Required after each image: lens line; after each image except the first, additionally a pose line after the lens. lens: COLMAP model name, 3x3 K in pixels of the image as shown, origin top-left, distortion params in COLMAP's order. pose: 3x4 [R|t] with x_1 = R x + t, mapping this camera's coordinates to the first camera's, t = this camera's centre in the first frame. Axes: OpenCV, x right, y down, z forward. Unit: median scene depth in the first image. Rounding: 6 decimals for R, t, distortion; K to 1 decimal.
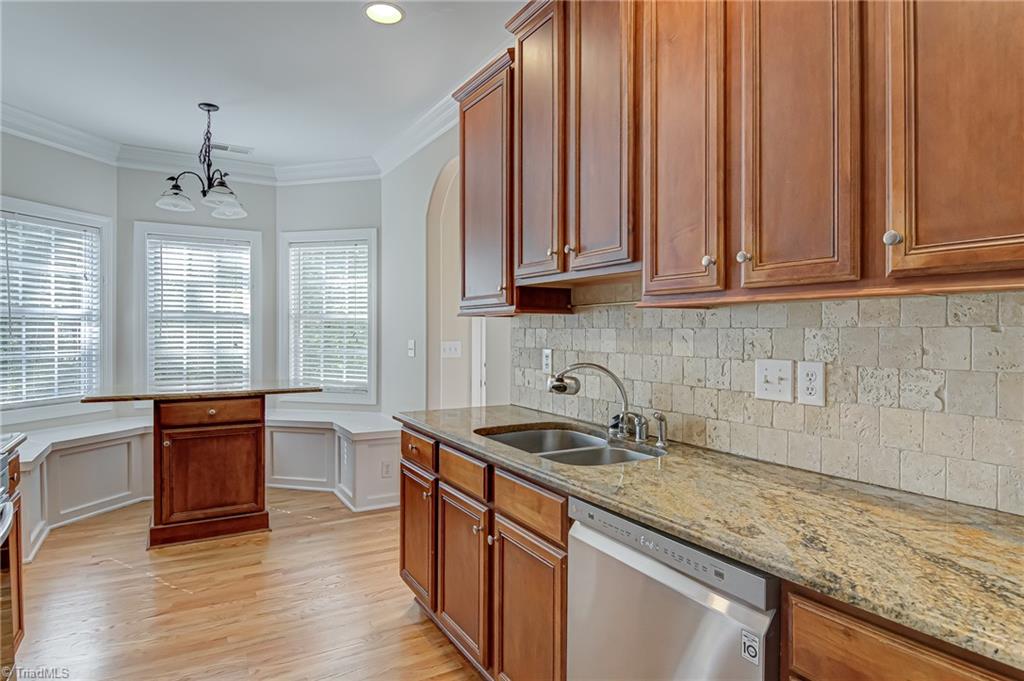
lens RADIAL K [[556.2, 0, 513.2], [0, 556.2, 309.2], [0, 0, 1]] dist [-0.015439, -0.001302]
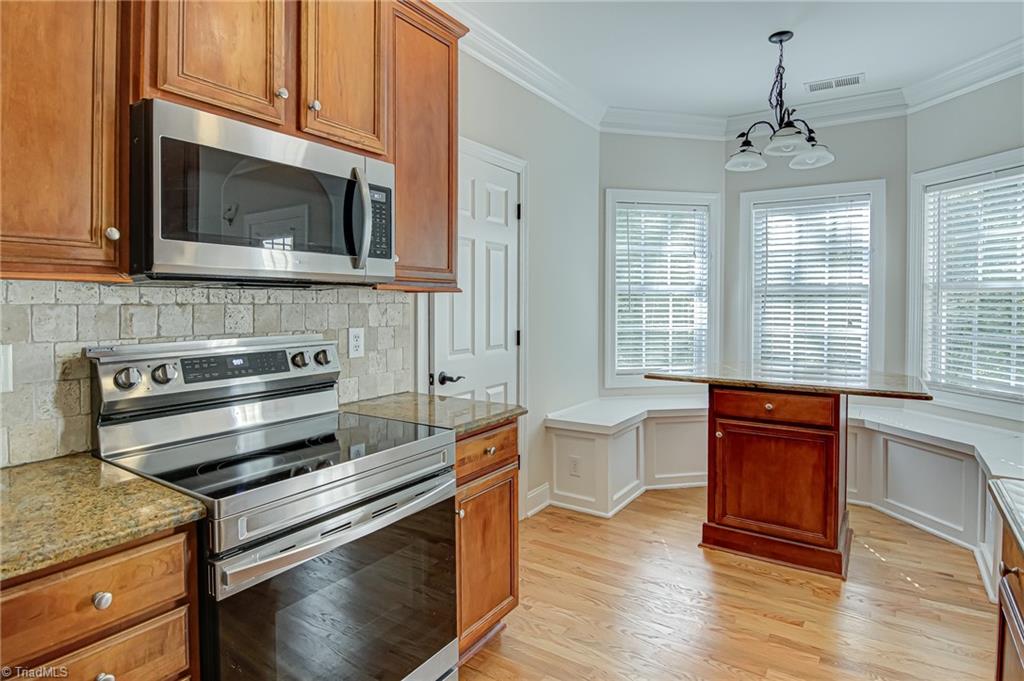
lens RADIAL K [[556.2, 0, 513.2], [0, 556.2, 309.2], [0, 0, 1]] dist [-0.015439, -0.001302]
pose [[0.437573, 0.008410, -0.899144, 0.020308], [0.034220, 0.999076, 0.025998, 0.006884], [0.898532, -0.042144, 0.436880, 0.260861]]
